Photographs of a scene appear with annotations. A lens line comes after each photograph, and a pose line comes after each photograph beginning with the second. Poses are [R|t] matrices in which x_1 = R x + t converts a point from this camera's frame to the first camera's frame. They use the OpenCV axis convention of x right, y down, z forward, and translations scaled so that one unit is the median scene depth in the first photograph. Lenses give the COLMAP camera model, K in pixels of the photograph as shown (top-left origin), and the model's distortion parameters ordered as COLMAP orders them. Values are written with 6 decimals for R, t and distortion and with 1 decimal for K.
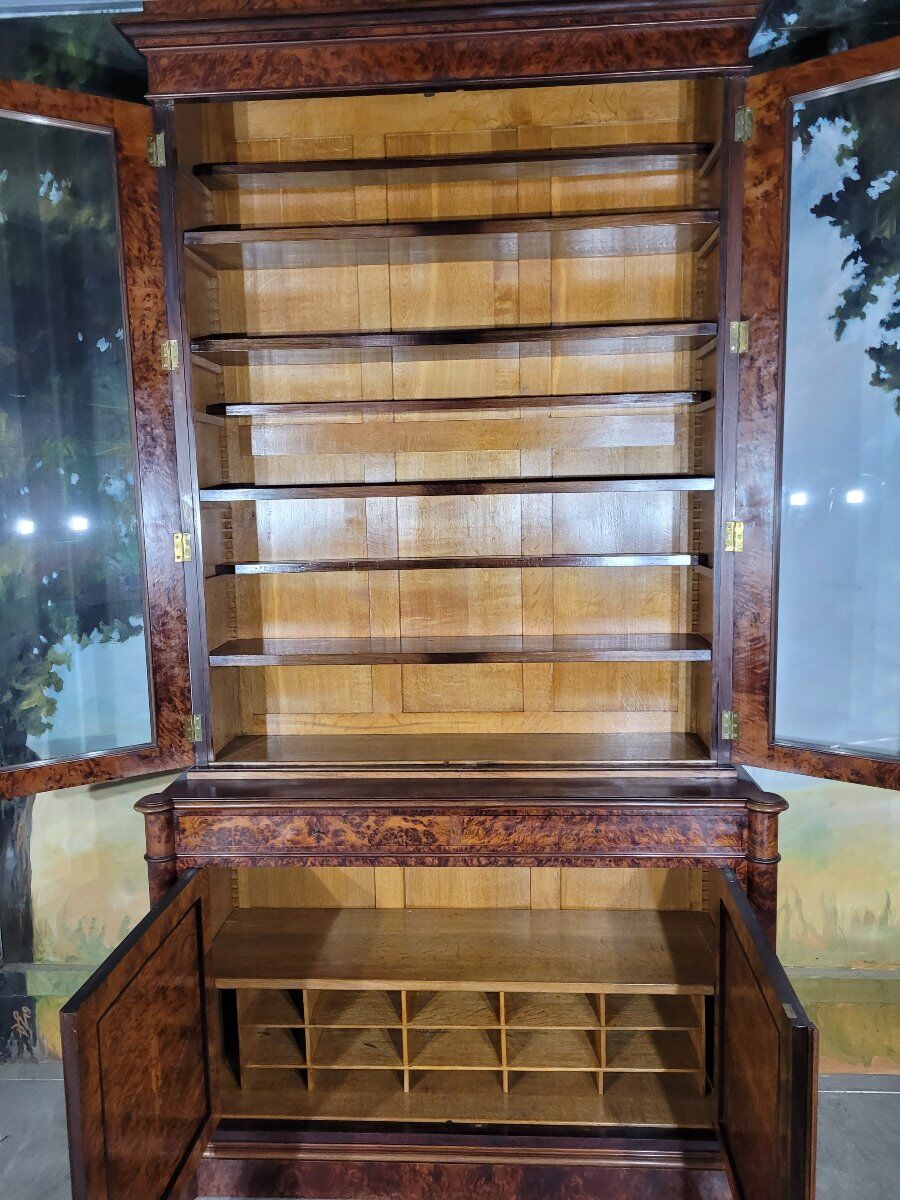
lens RADIAL K [[907.2, 0, 450.7], [0, 907.2, 603.9], [0, 0, 1]] dist [0.053238, -0.039633]
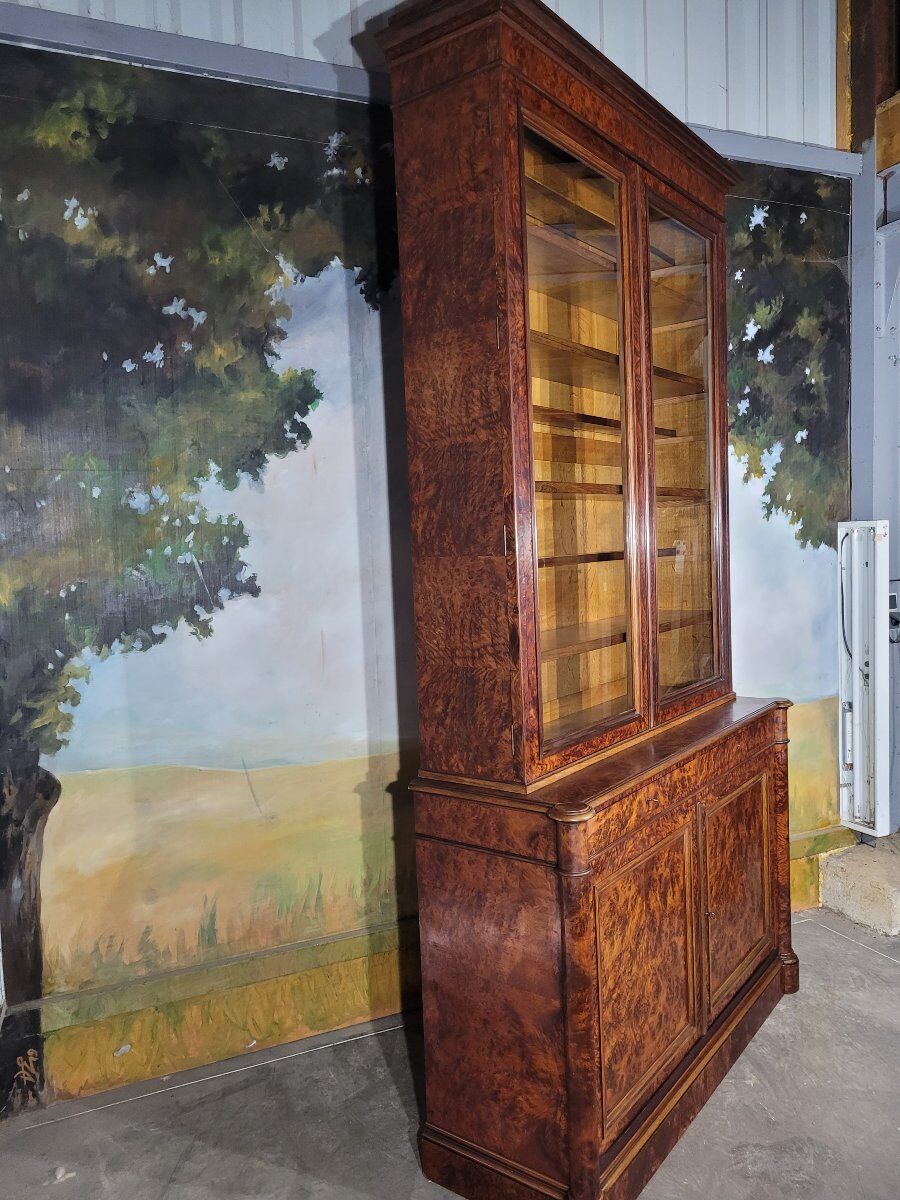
lens RADIAL K [[907.2, 0, 469.6], [0, 907.2, 603.5], [0, 0, 1]] dist [0.053238, -0.039633]
pose [[0.891376, -0.043555, 0.451168, -0.550322], [0.075571, 0.995721, -0.053182, 0.078784], [-0.446921, 0.081501, 0.890853, -0.093779]]
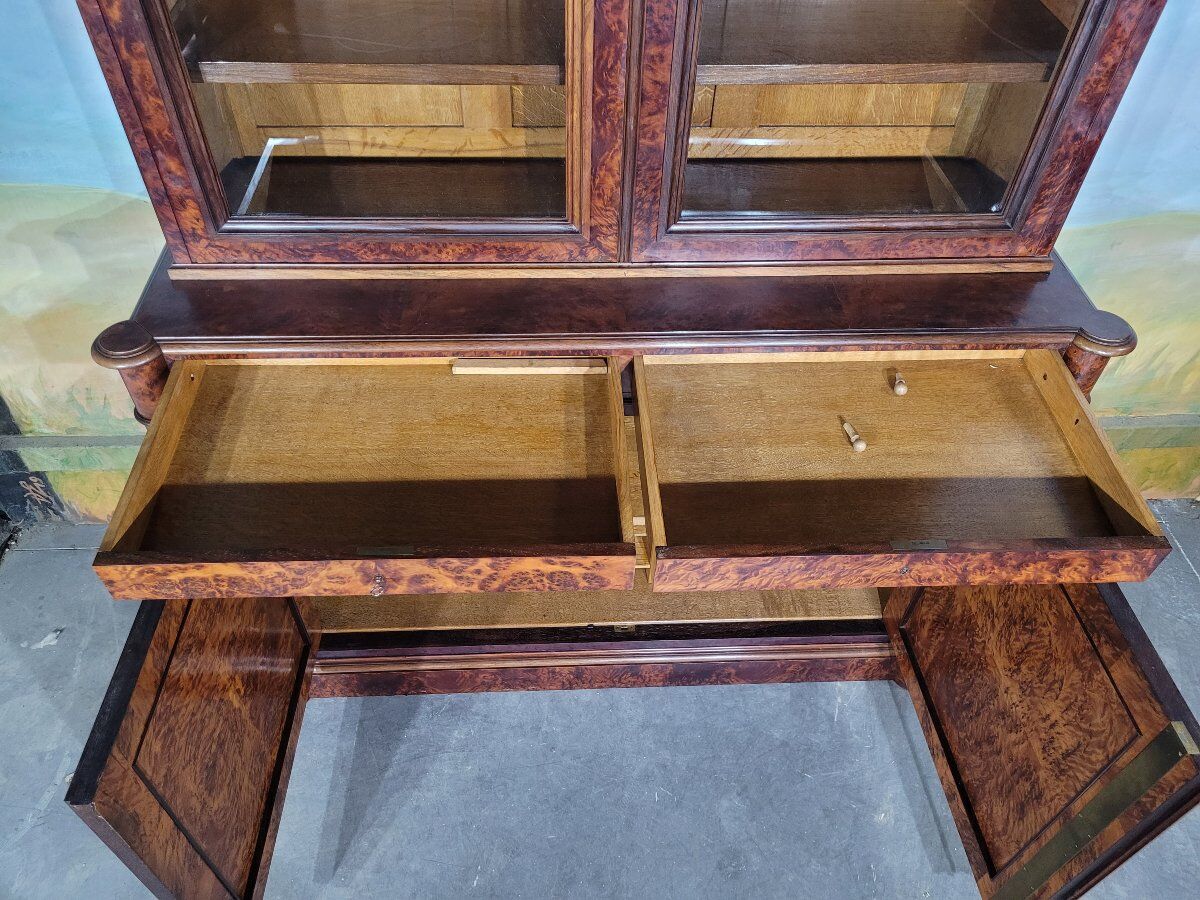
lens RADIAL K [[907.2, 0, 593.7], [0, 907.2, 461.1], [0, 0, 1]] dist [0.053238, -0.039633]
pose [[0.993683, -0.044530, 0.103008, -0.077942], [-0.031537, 0.770105, 0.637137, -0.104330], [-0.107698, -0.636361, 0.763836, 0.419890]]
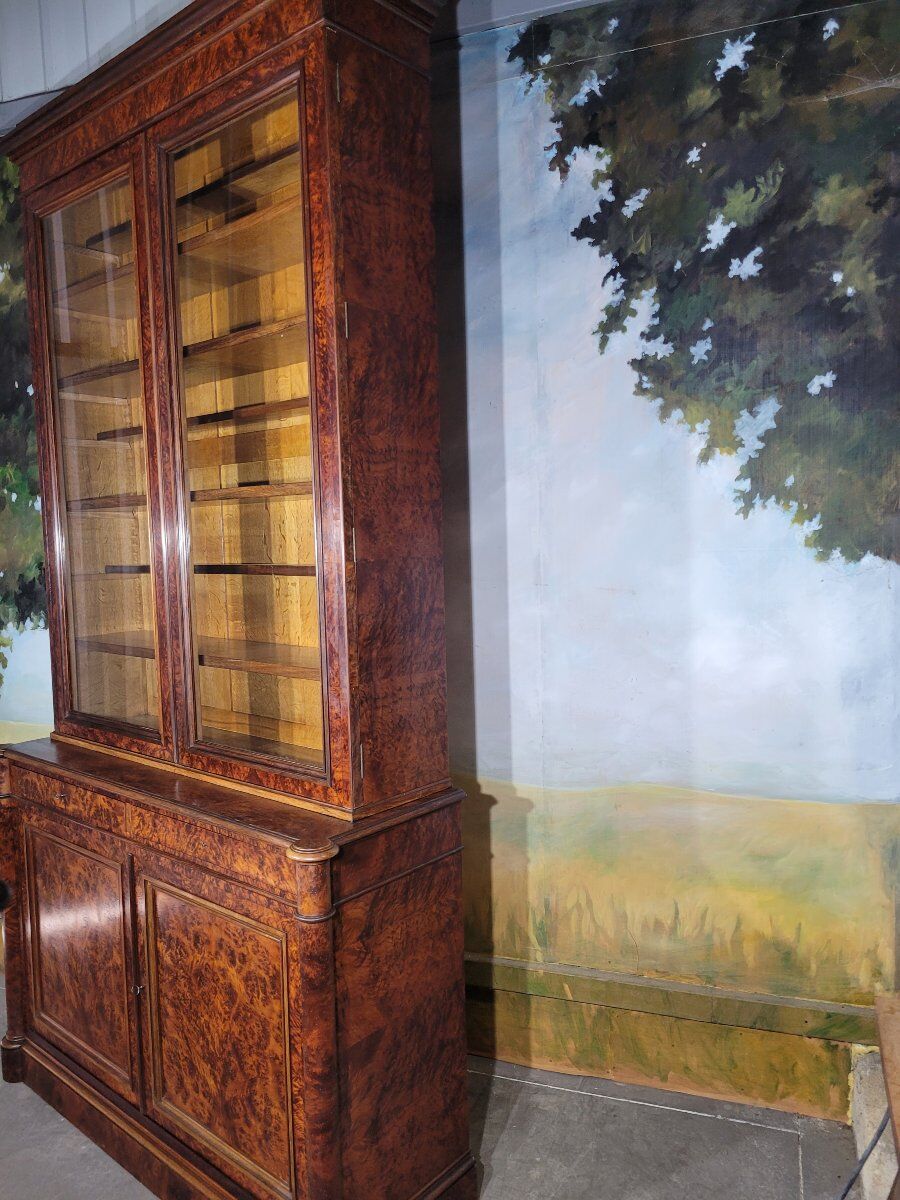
lens RADIAL K [[907.2, 0, 443.1], [0, 907.2, 604.2], [0, 0, 1]] dist [0.053238, -0.039633]
pose [[0.959126, 0.018560, -0.282371, 0.552770], [-0.030144, 0.998870, -0.036735, 0.040889], [0.281370, 0.043745, 0.958602, -0.032440]]
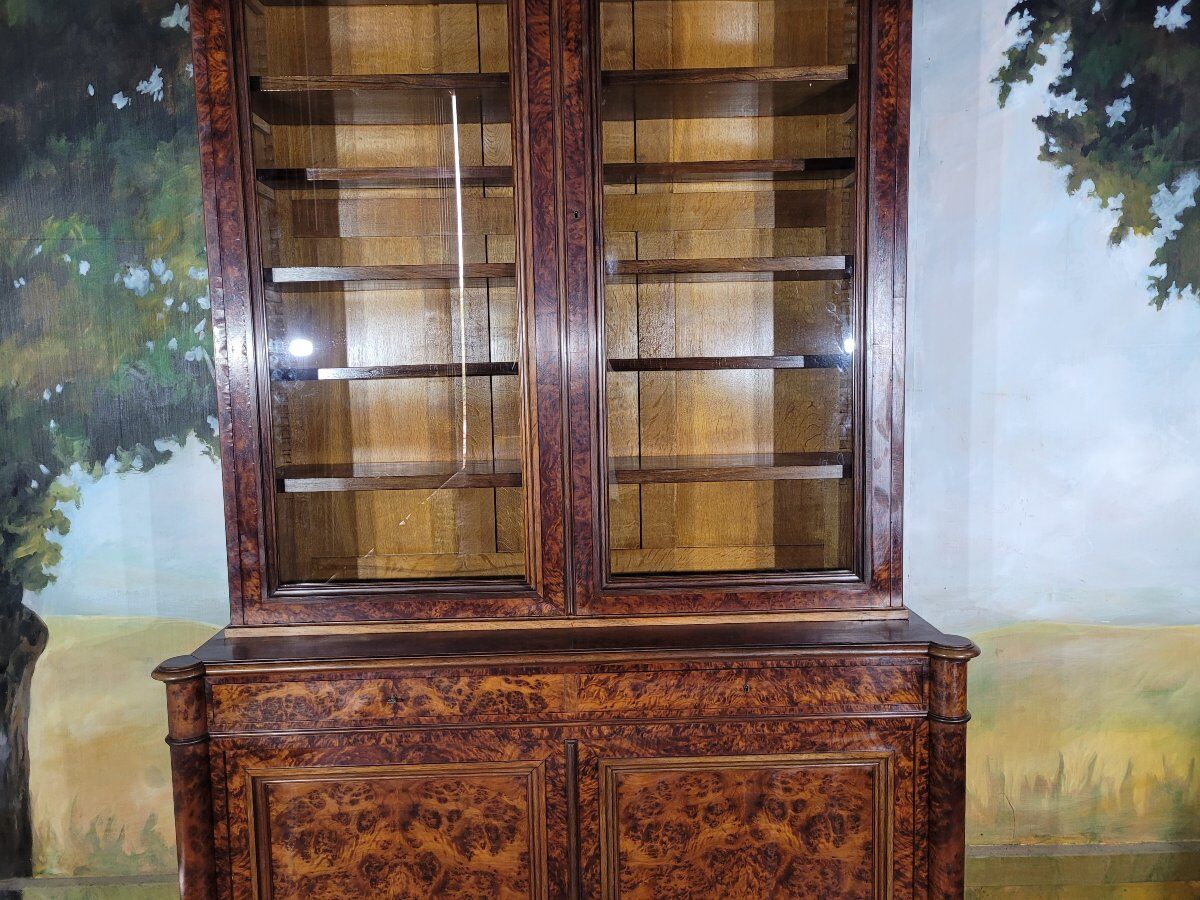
lens RADIAL K [[907.2, 0, 587.5], [0, 907.2, 450.3], [0, 0, 1]] dist [0.053238, -0.039633]
pose [[0.997371, -0.007606, 0.072069, -0.032037], [0.009457, 0.999633, -0.025379, 0.052235], [-0.071849, 0.025994, 0.997077, 0.181812]]
